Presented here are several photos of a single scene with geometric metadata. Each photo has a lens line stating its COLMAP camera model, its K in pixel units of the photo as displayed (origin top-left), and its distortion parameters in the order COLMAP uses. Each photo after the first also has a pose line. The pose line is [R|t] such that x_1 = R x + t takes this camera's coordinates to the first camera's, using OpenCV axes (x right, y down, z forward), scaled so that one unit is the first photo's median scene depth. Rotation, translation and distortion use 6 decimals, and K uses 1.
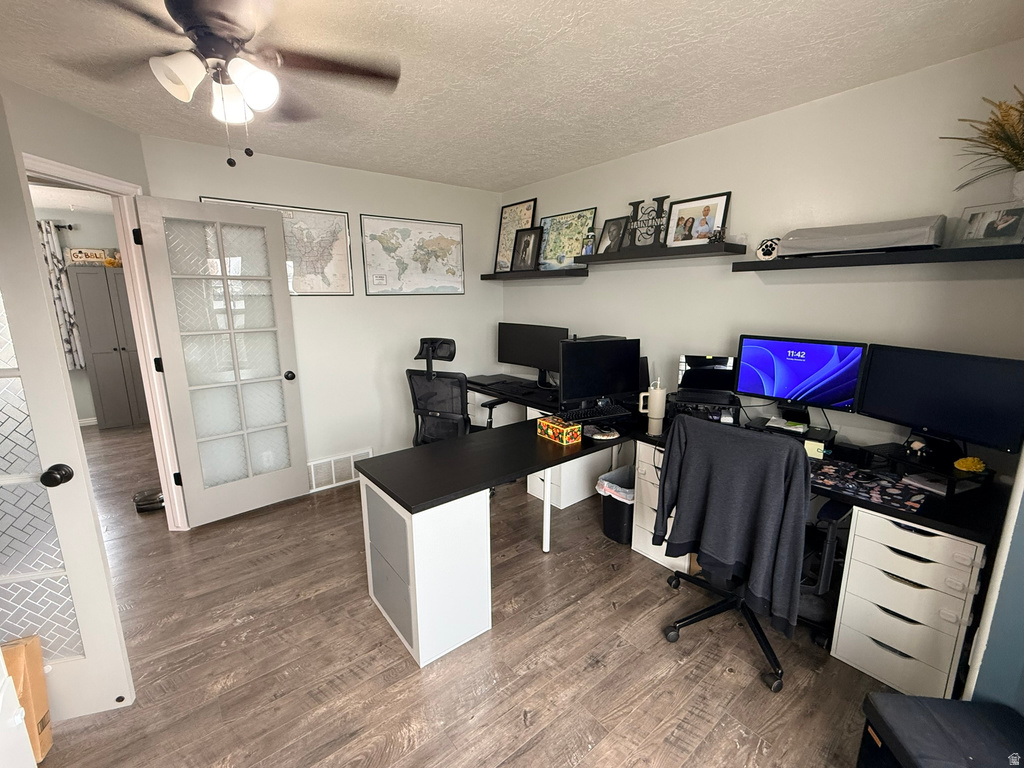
lens RADIAL K [[443.3, 0, 512.0], [0, 443.3, 384.0], [0, 0, 1]] dist [-0.000198, 0.000082]
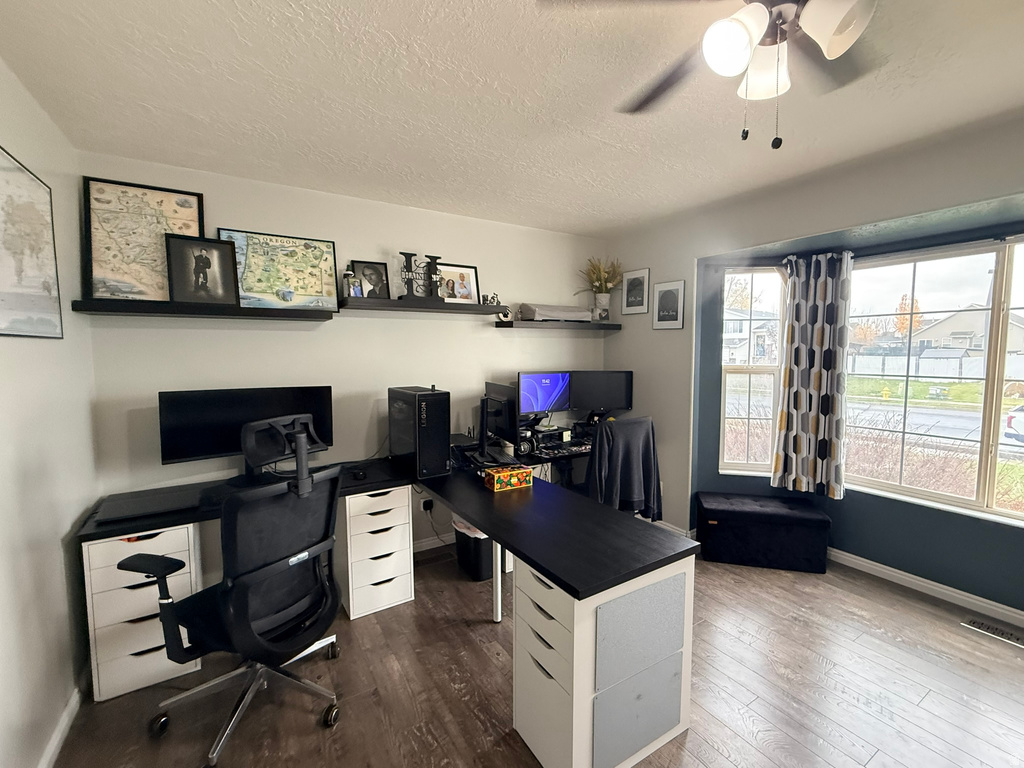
lens RADIAL K [[443.3, 0, 512.0], [0, 443.3, 384.0], [0, 0, 1]] dist [-0.000198, 0.000082]
pose [[0.112385, -0.072829, 0.990992, -0.697695], [0.200476, 0.978464, 0.049173, -0.118716], [-0.973231, 0.193144, 0.124565, 0.684179]]
